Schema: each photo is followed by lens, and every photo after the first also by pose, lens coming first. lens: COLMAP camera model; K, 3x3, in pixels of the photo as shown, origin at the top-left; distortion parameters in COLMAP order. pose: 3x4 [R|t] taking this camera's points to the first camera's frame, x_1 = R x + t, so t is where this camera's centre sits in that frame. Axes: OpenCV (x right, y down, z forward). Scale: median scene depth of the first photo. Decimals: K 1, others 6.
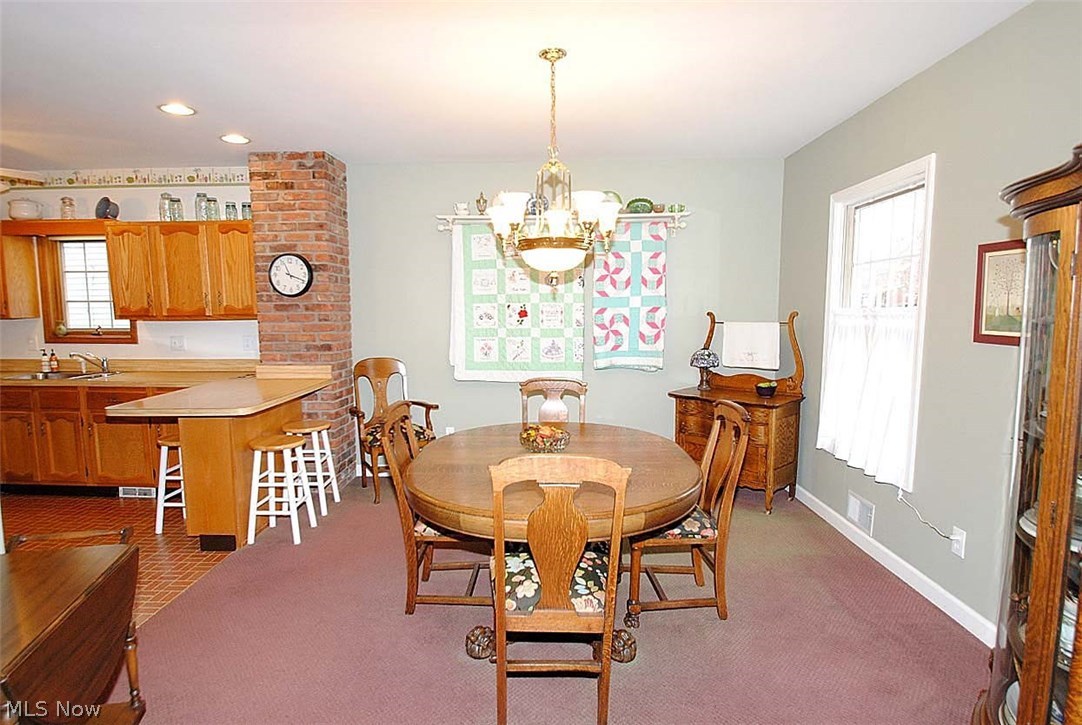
lens RADIAL K [[551.3, 0, 541.0], [0, 551.3, 362.5], [0, 0, 1]] dist [-0.000535, -0.000038]
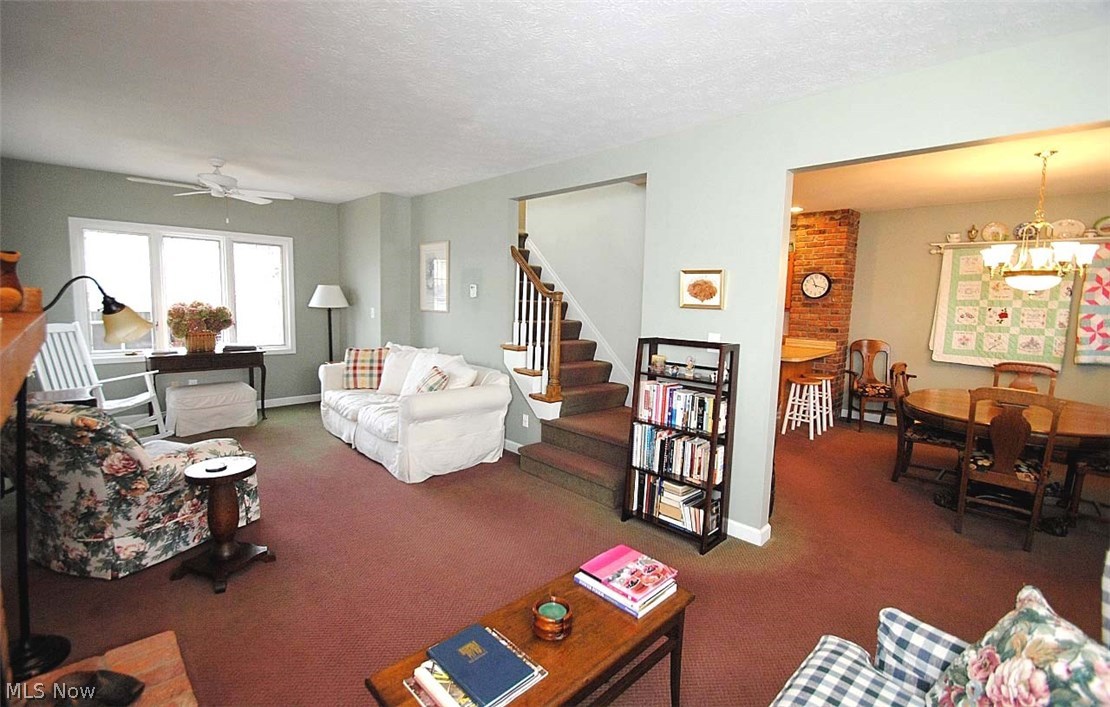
lens RADIAL K [[489.0, 0, 550.8], [0, 489.0, 348.2], [0, 0, 1]] dist [0.032273, -0.022573]
pose [[0.711203, 0.095205, -0.696511, 0.028509], [-0.091634, 0.994889, 0.042424, 0.038822], [0.696989, 0.033652, 0.716291, -0.601242]]
